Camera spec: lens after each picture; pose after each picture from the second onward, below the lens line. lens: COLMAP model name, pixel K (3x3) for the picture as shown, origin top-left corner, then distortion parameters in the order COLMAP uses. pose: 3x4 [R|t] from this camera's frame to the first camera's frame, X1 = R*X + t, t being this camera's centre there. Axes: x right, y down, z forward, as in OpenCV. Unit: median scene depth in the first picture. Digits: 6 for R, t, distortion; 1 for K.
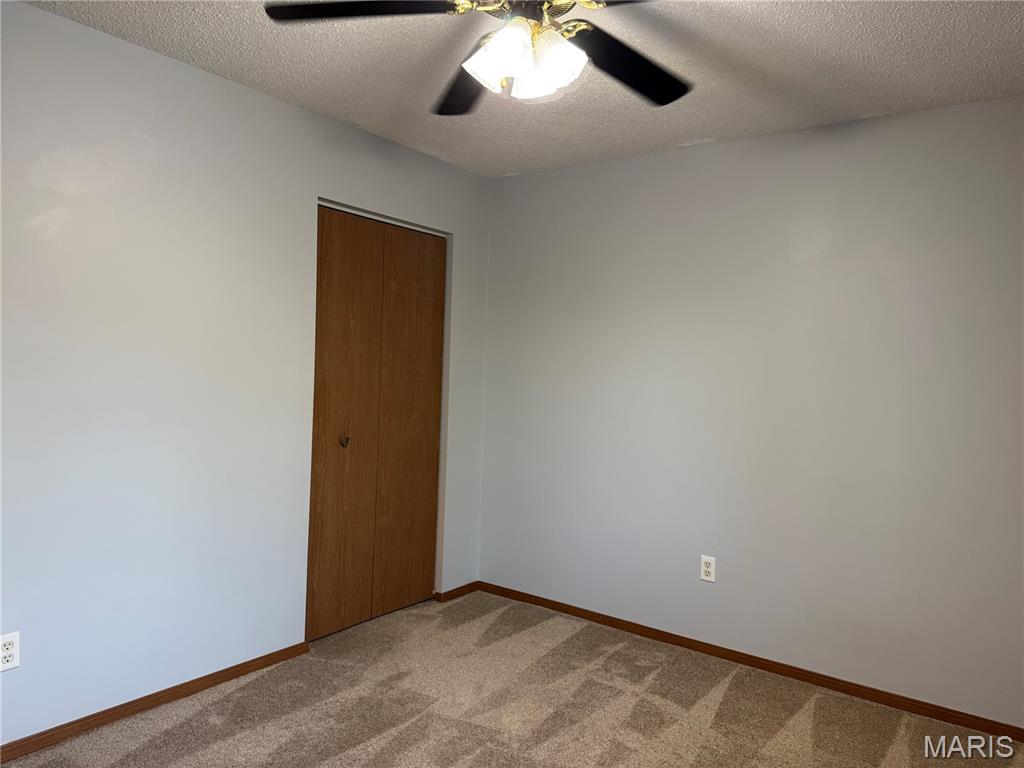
lens RADIAL K [[715.6, 0, 514.5], [0, 715.6, 386.3], [0, 0, 1]] dist [0.035891, -0.039789]
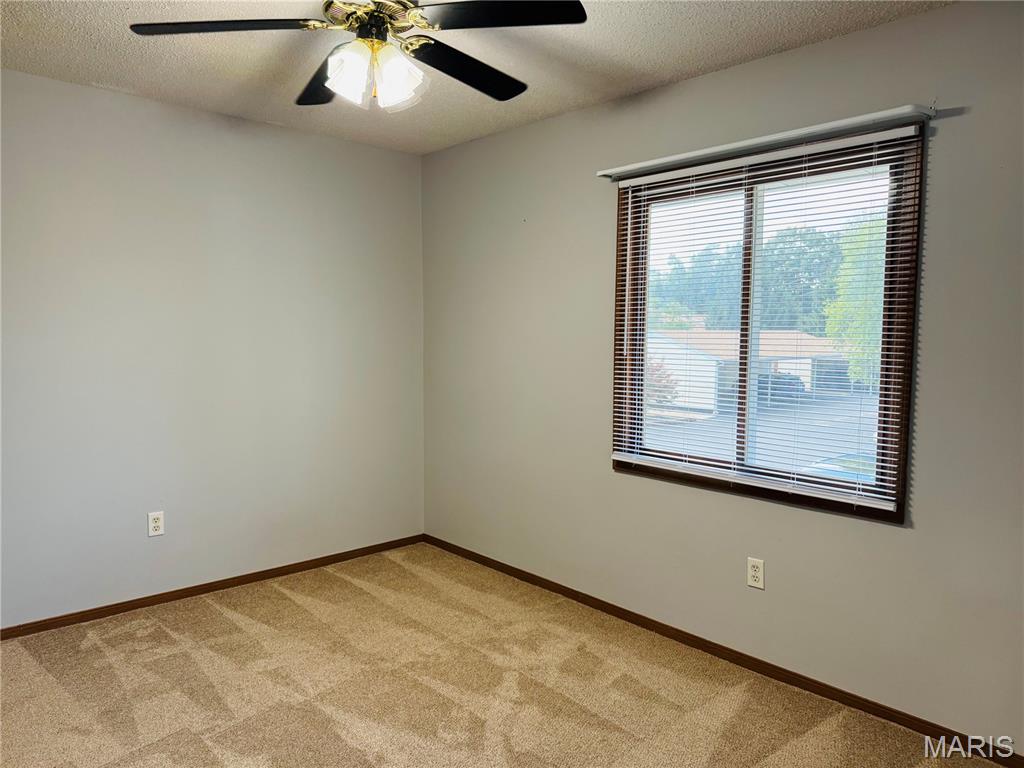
lens RADIAL K [[715.6, 0, 514.5], [0, 715.6, 386.3], [0, 0, 1]] dist [0.035891, -0.039789]
pose [[0.187437, -0.116035, 0.975399, -0.713190], [0.012894, 0.993203, 0.115676, -0.064185], [-0.982192, -0.009105, 0.187659, 0.347983]]
